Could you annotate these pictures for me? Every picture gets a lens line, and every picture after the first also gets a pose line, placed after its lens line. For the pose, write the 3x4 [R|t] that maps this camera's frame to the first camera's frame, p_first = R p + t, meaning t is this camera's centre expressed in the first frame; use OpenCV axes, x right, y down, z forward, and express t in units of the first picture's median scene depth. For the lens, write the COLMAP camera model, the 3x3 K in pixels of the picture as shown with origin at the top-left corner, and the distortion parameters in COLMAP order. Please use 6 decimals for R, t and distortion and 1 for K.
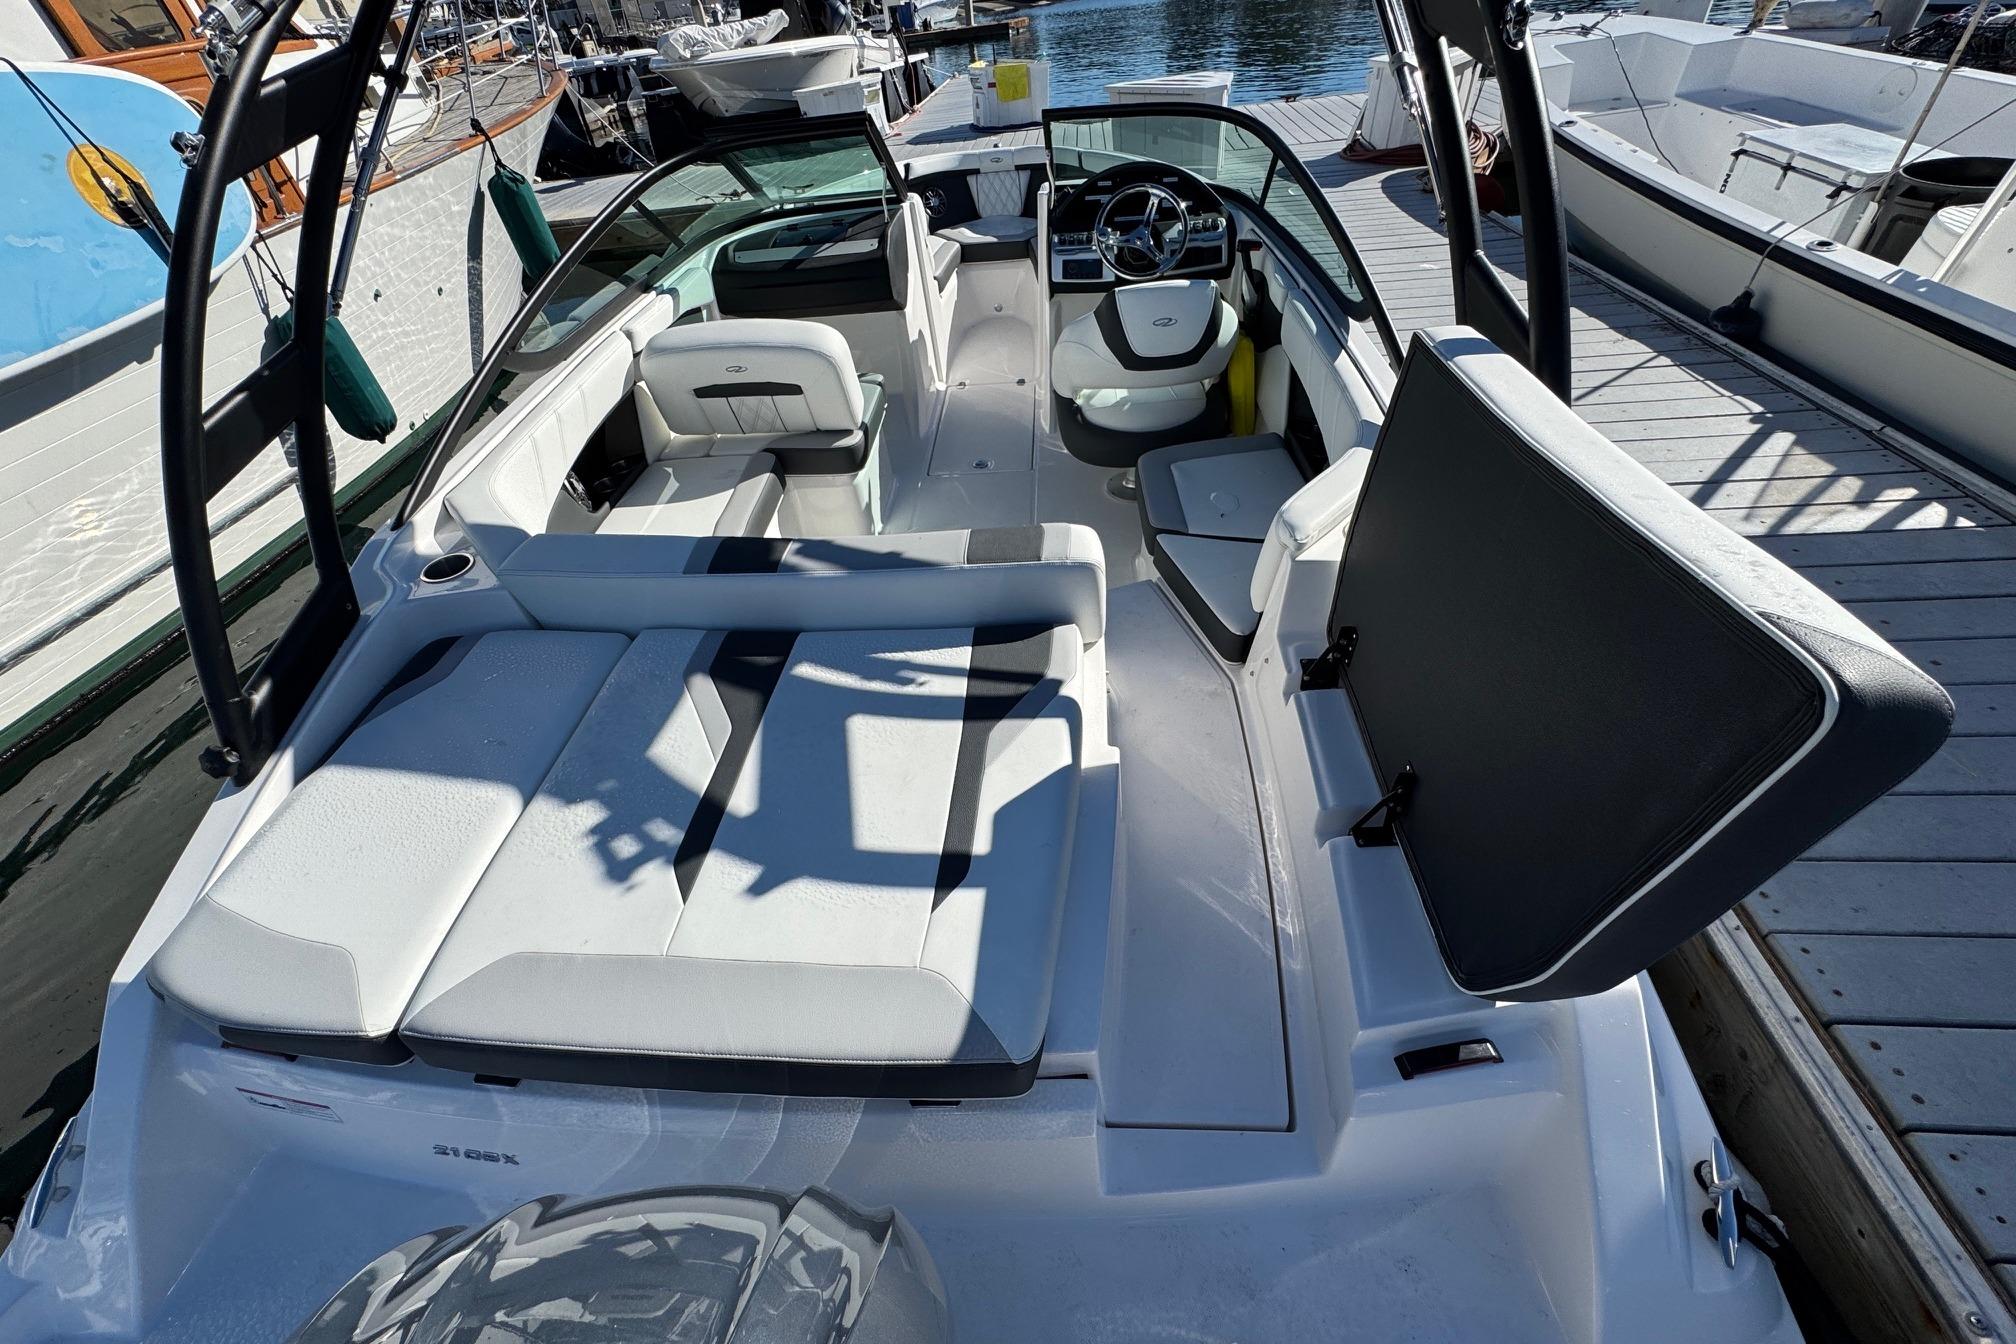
lens RADIAL K [[798.4, 0, 998.0], [0, 798.4, 672.4], [0, 0, 1]] dist [-0.005584, 0.002104]
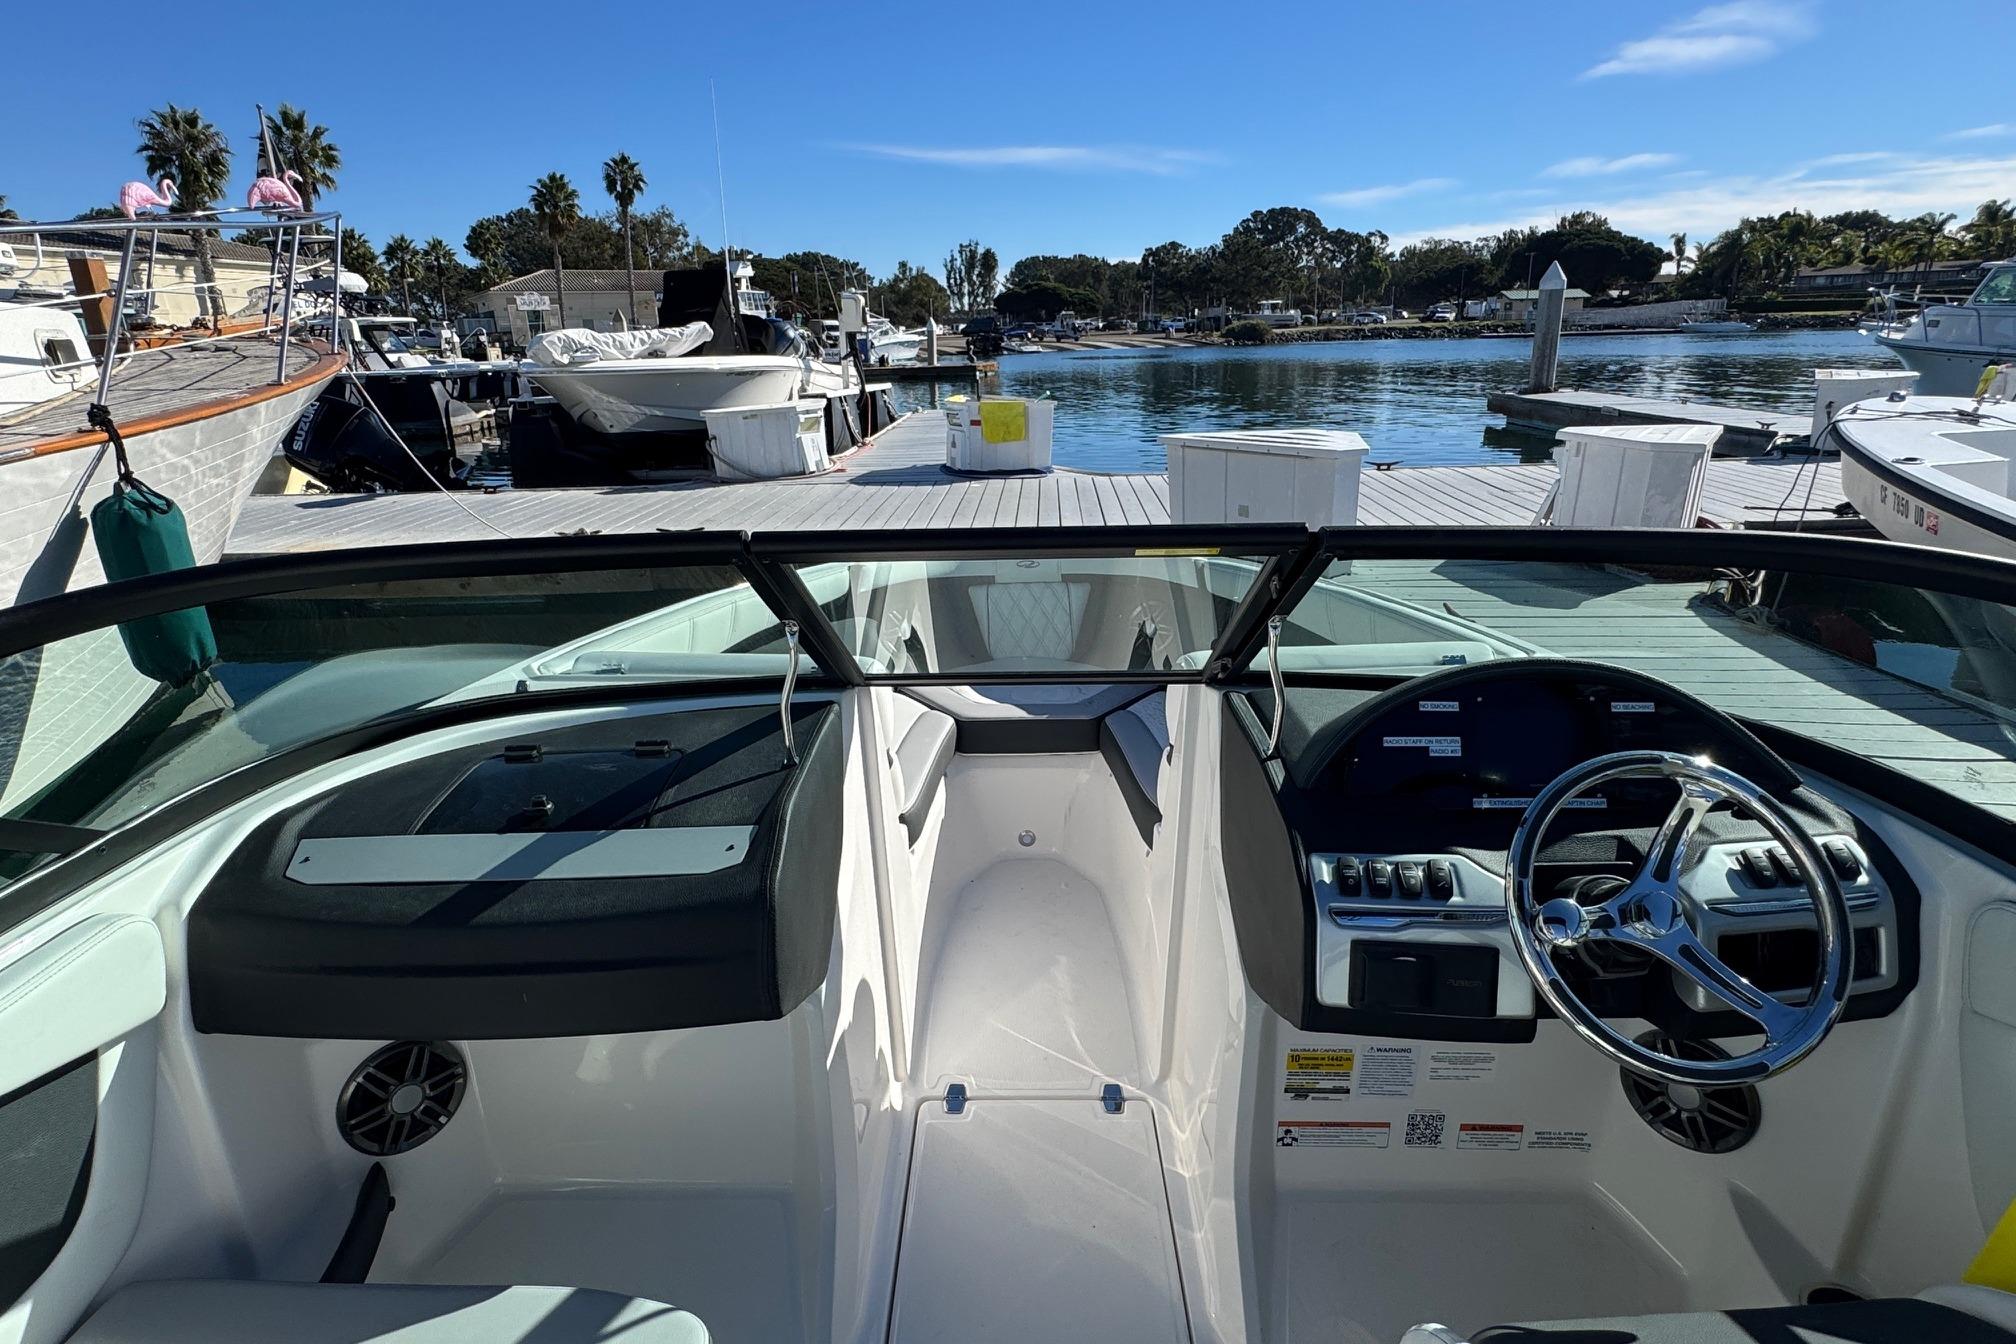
lens RADIAL K [[1041.4, 0, 999.8], [0, 1041.4, 671.4], [0, 0, 1]] dist [-0.003694, -0.001114]
pose [[0.997038, 0.055653, 0.053081, -0.022823], [-0.030543, 0.919957, -0.390829, -0.137491], [-0.070583, 0.388050, 0.918932, 0.185899]]
